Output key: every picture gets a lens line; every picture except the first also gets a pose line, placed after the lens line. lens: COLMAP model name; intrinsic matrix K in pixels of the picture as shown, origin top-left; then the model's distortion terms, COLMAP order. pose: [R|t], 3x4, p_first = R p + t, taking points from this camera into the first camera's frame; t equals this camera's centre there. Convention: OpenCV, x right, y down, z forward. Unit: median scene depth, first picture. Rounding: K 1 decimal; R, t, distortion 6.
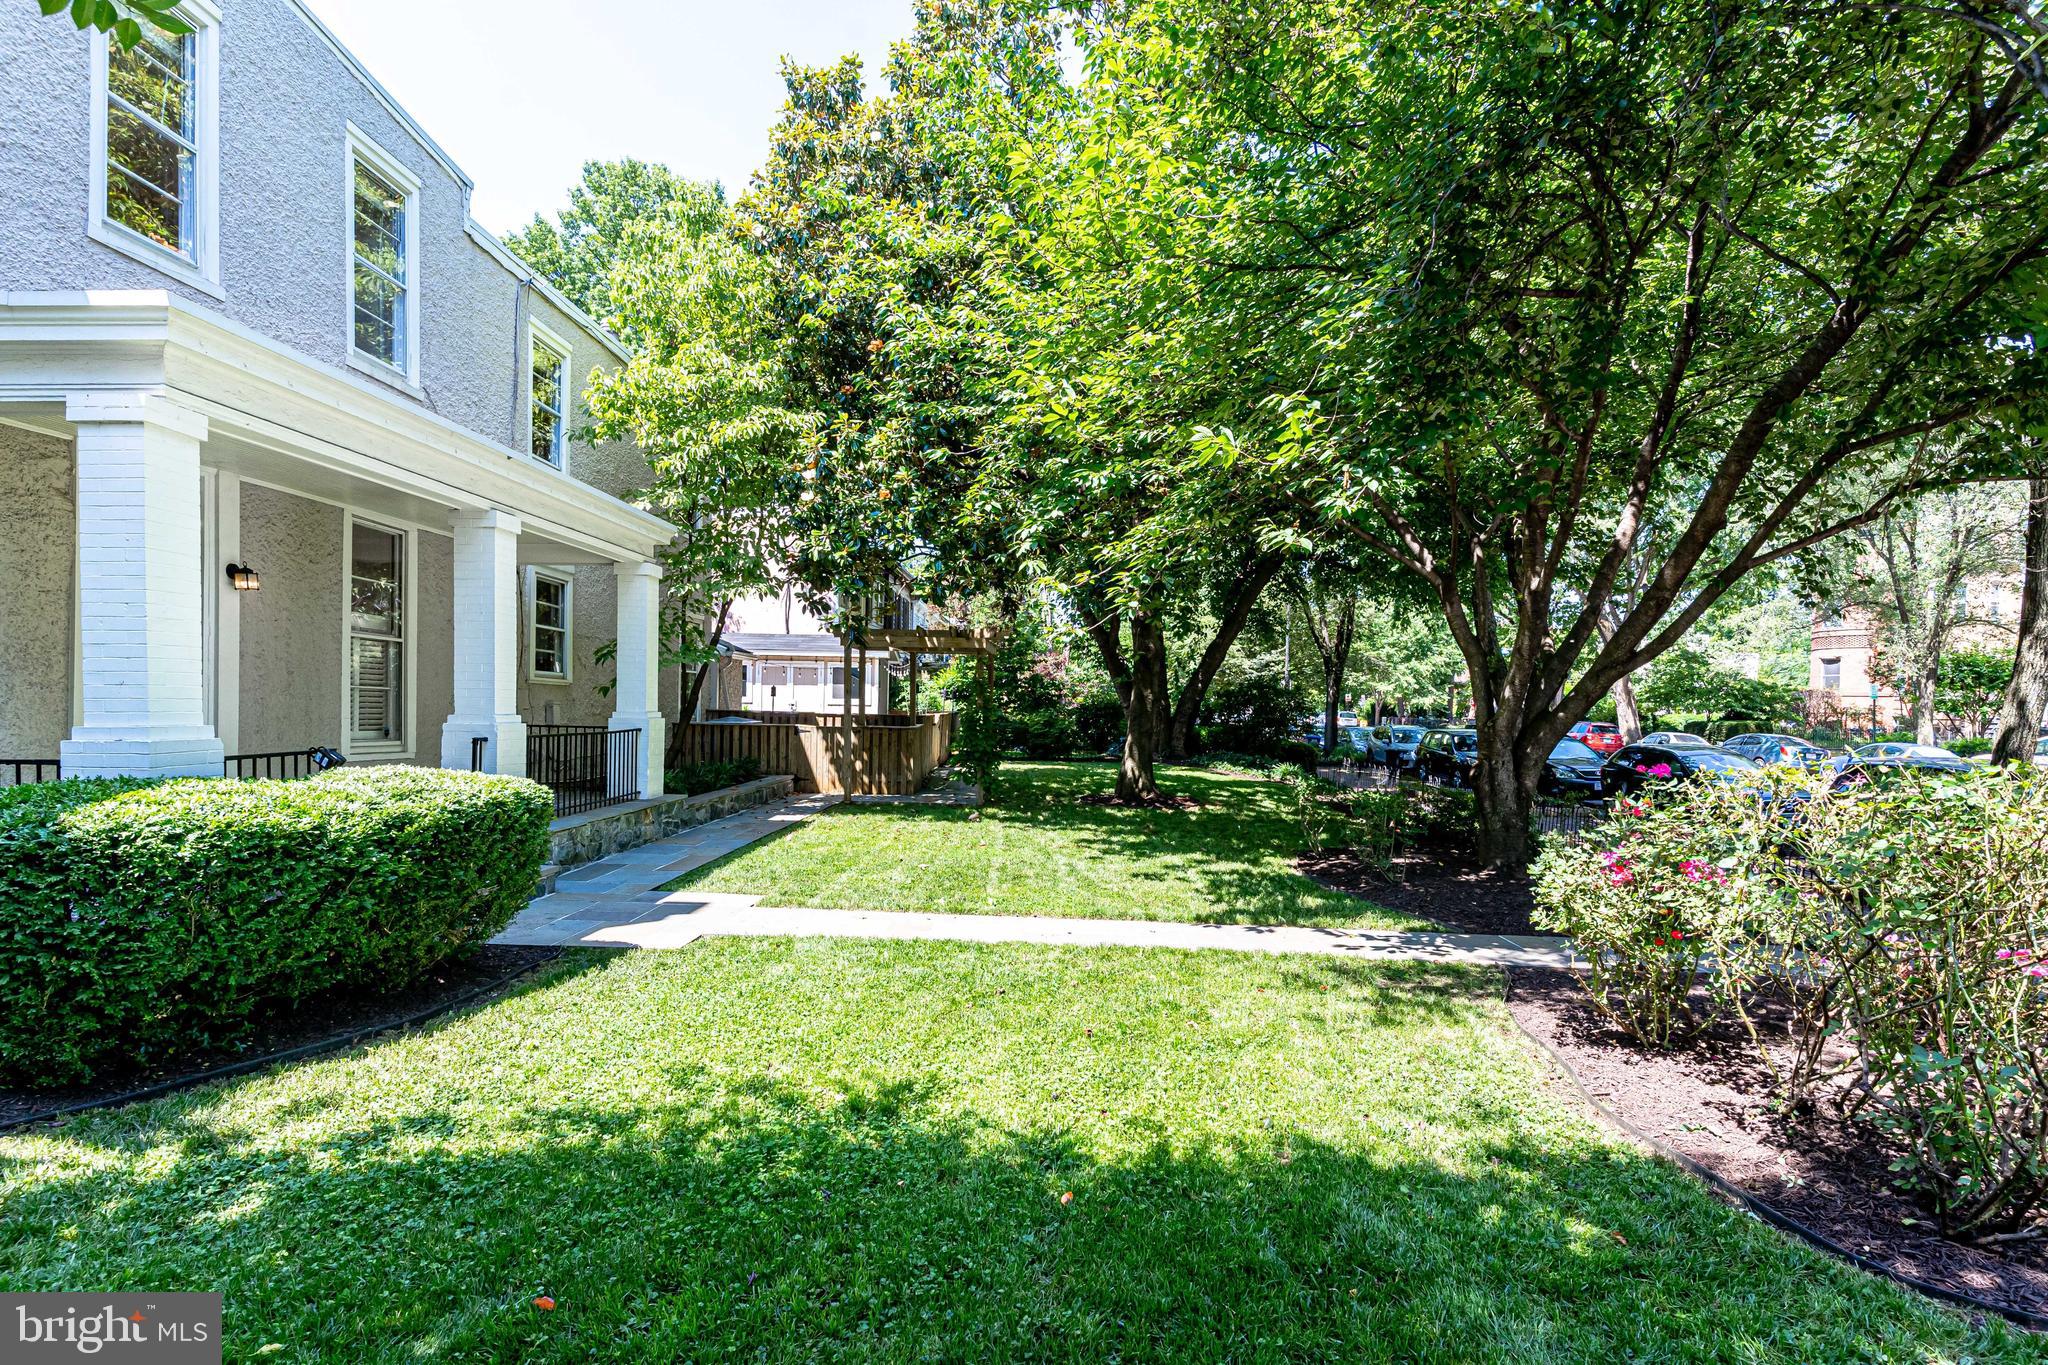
lens RADIAL K [[1049.0, 0, 1030.0], [0, 1049.0, 729.5], [0, 0, 1]] dist [0.002769, 0.000417]
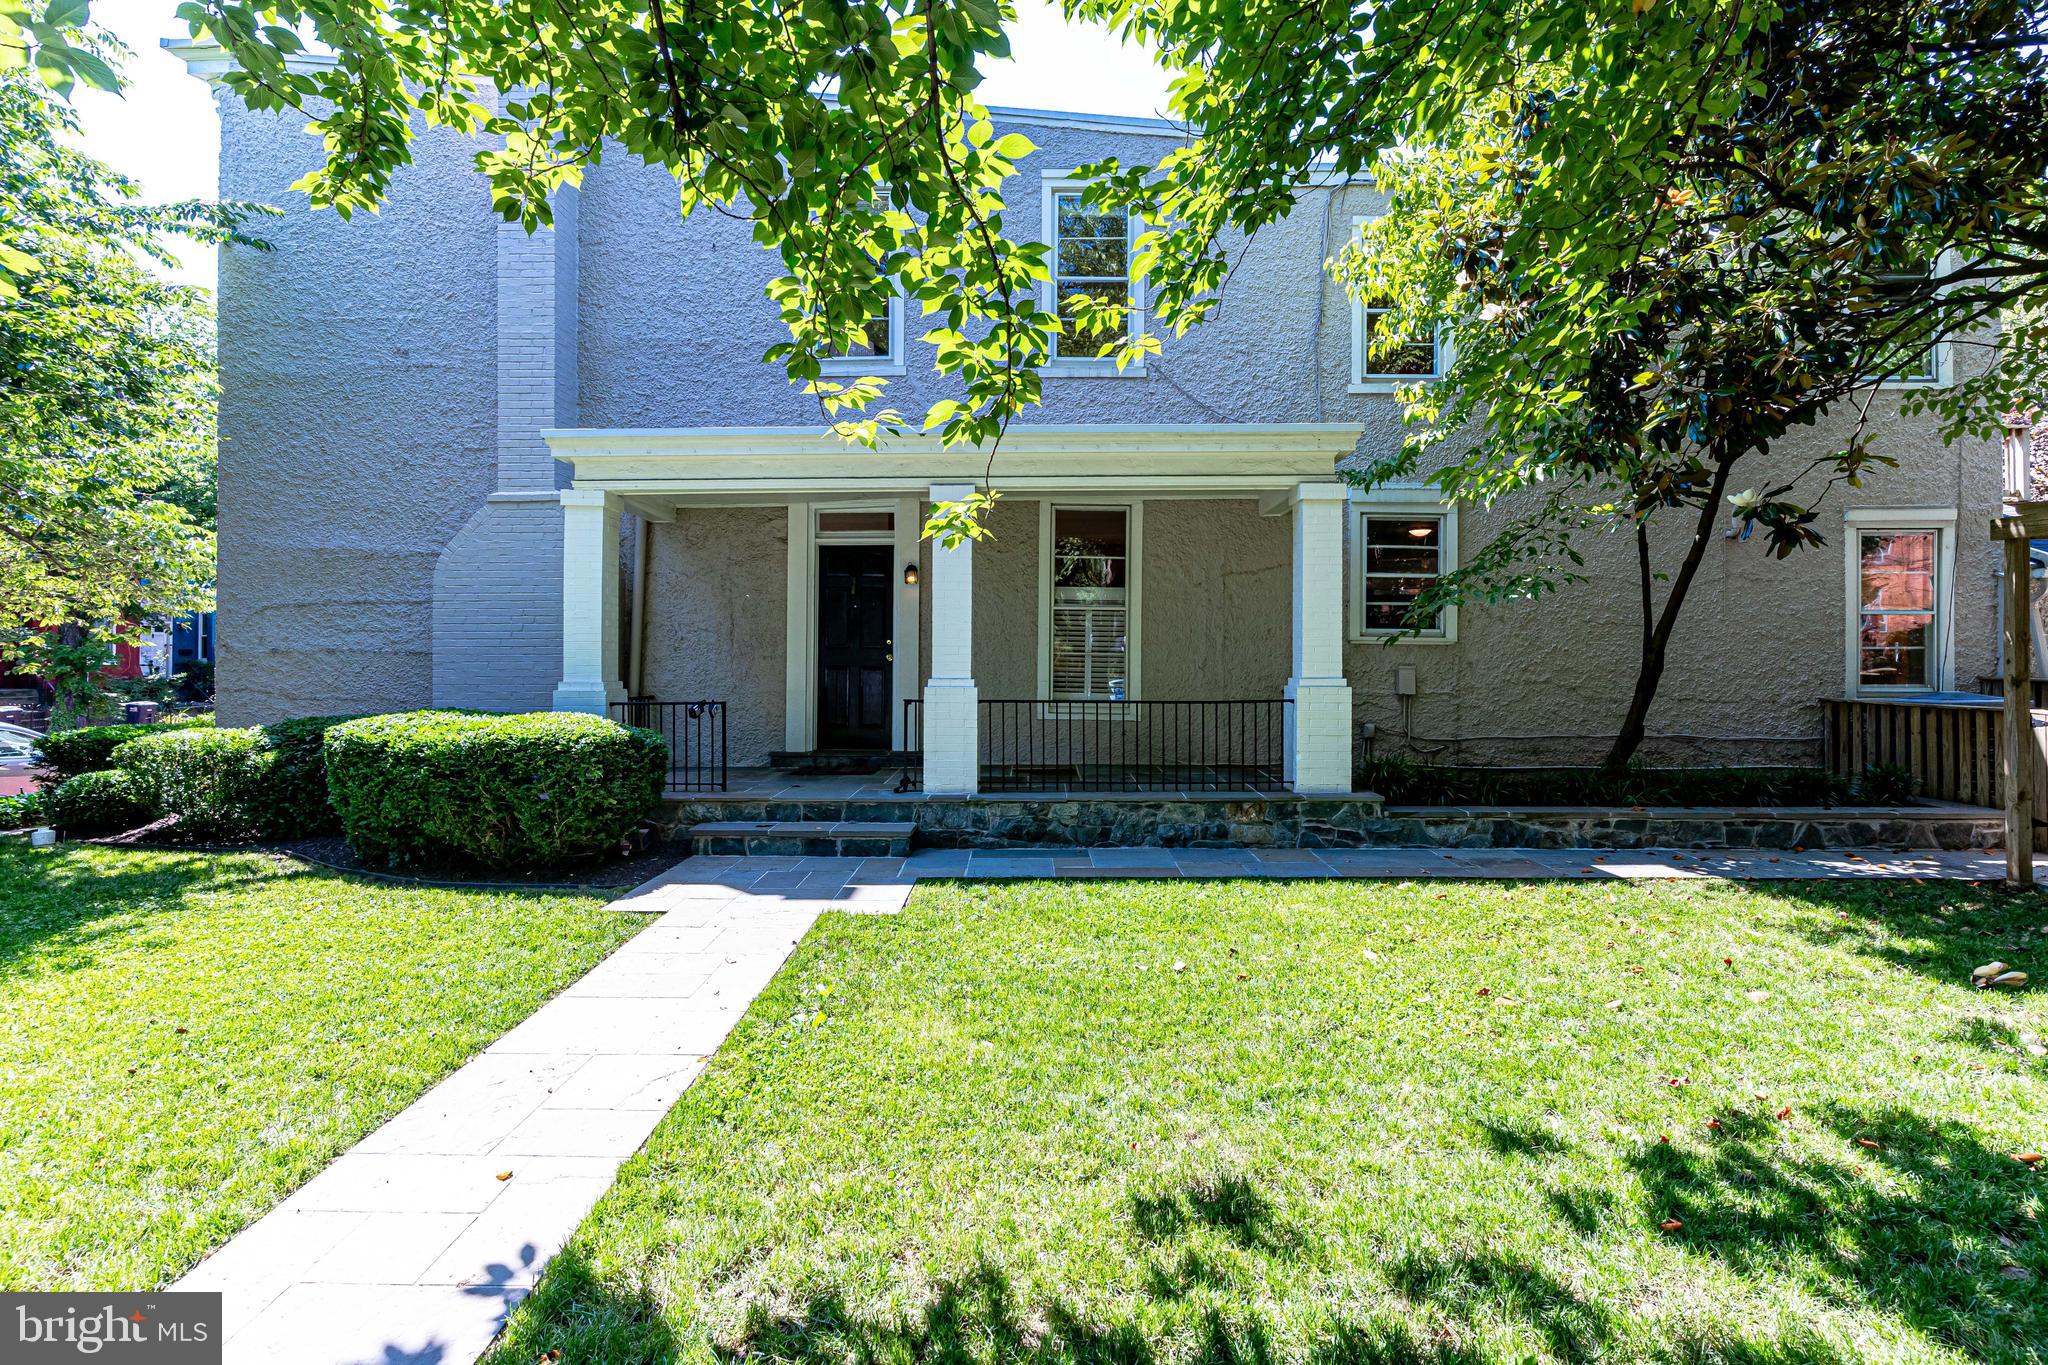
lens RADIAL K [[1001.6, 0, 1026.1], [0, 1001.6, 643.2], [0, 0, 1]] dist [-0.000173, -0.000408]
pose [[0.012304, -0.026232, -0.999580, 0.434672], [-0.021526, 0.999417, -0.026492, -0.021885], [0.999693, 0.021842, 0.011732, 0.942596]]
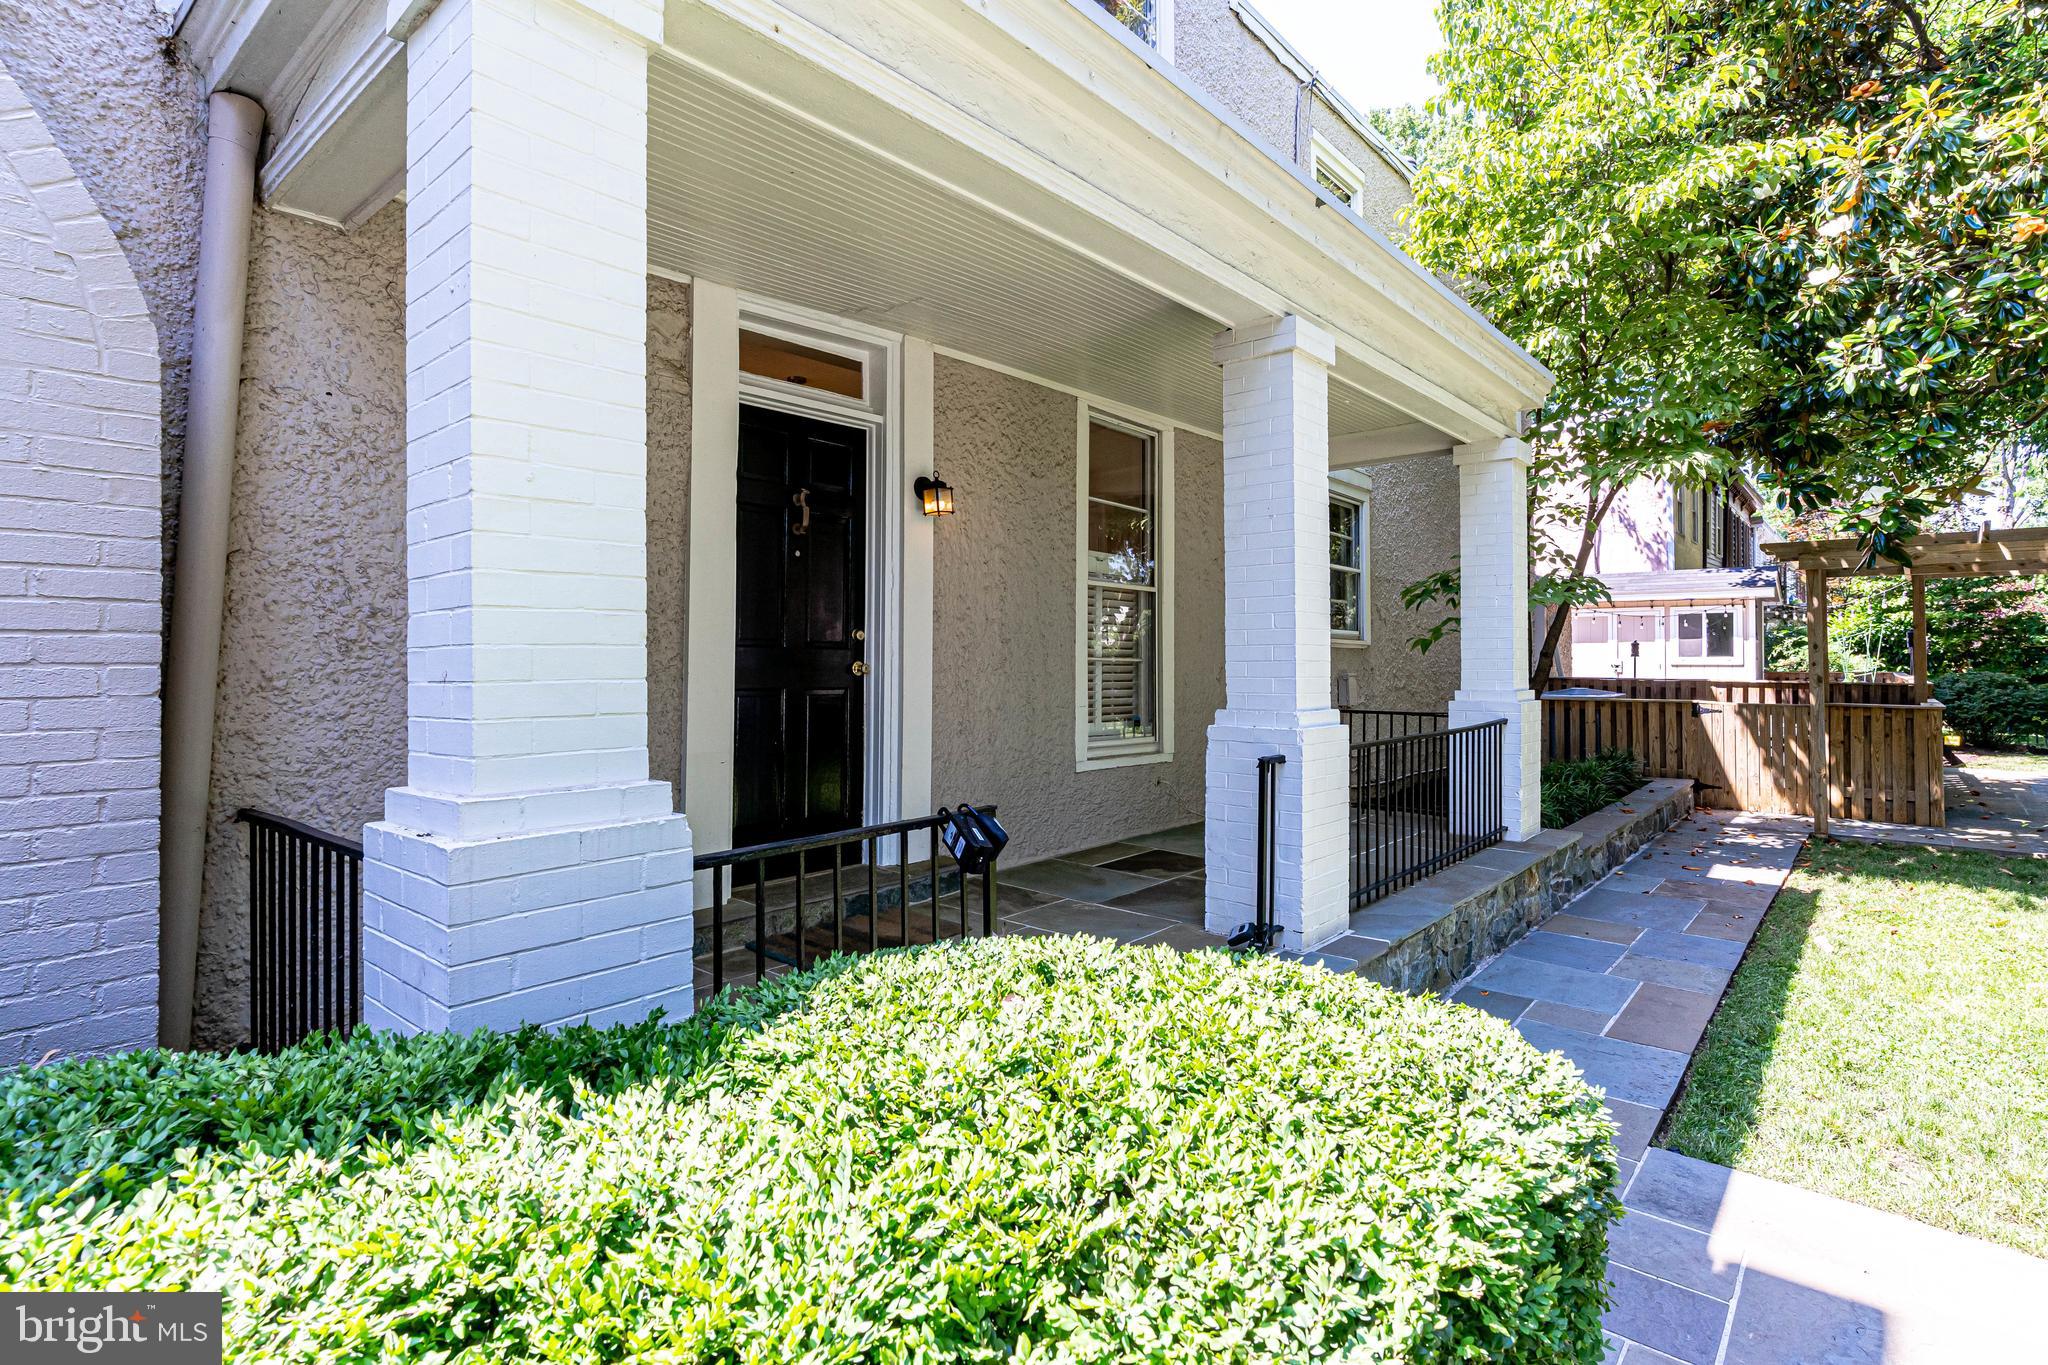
lens RADIAL K [[1012.1, 0, 1024.0], [0, 1012.1, 682.5], [0, 0, 1]] dist [0.000183, -0.000016]
pose [[0.770725, -0.005247, -0.637146, -0.253938], [0.000953, 0.999974, -0.007082, -0.020405], [0.637167, 0.004851, 0.770710, 0.457211]]
